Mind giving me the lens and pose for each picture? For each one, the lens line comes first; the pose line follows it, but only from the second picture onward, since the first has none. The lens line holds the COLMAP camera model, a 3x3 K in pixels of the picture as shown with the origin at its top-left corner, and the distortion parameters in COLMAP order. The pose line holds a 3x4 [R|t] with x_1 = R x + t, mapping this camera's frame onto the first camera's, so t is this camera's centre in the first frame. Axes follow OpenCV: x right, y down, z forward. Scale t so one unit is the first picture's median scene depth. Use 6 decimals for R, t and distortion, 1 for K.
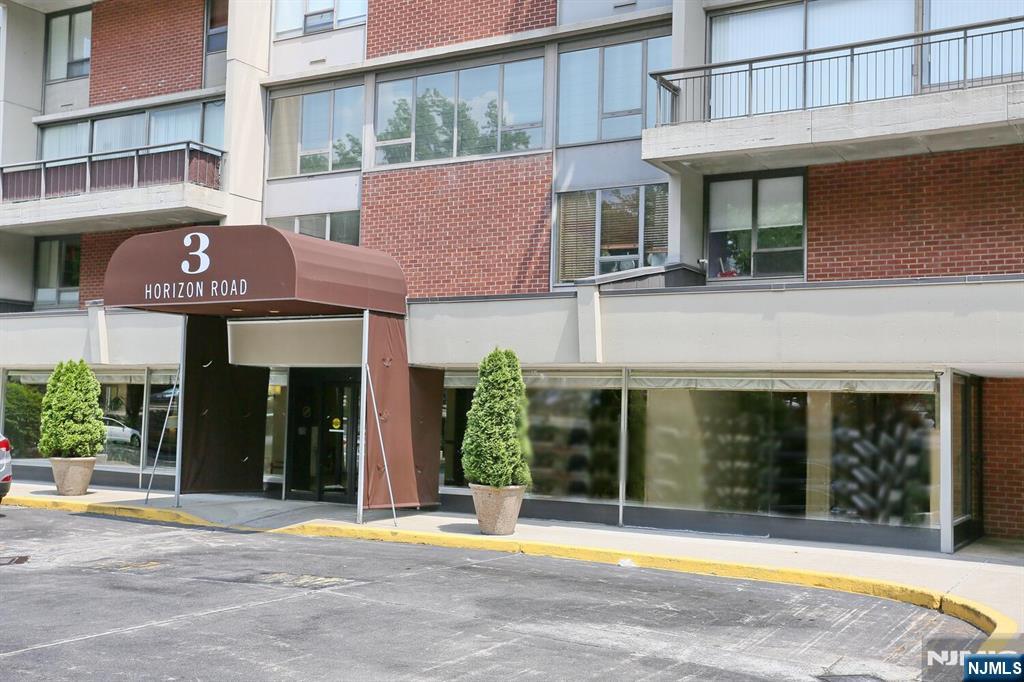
lens RADIAL K [[1057.4, 0, 512.0], [0, 1057.4, 341.0], [0, 0, 1]] dist [0.039915, 0.014805]
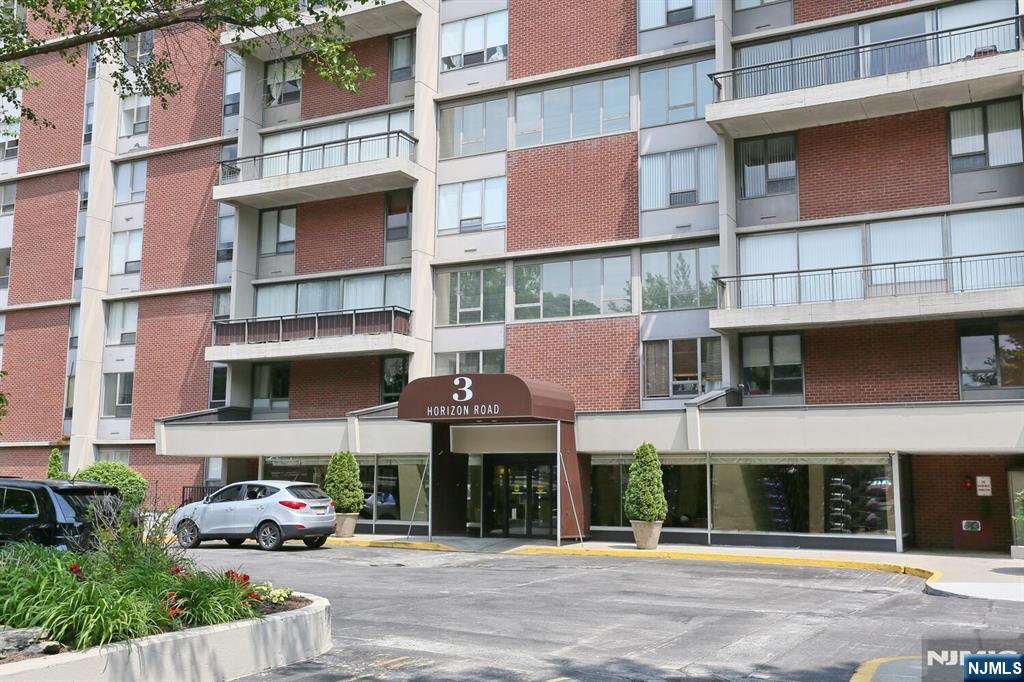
lens RADIAL K [[967.0, 0, 512.0], [0, 967.0, 341.0], [0, 0, 1]] dist [0.020479, 0.007974]
pose [[0.998568, -0.009318, 0.052677, -0.257447], [0.013403, 0.996885, -0.077722, -0.032101], [-0.051789, 0.078316, 0.995582, -0.492563]]
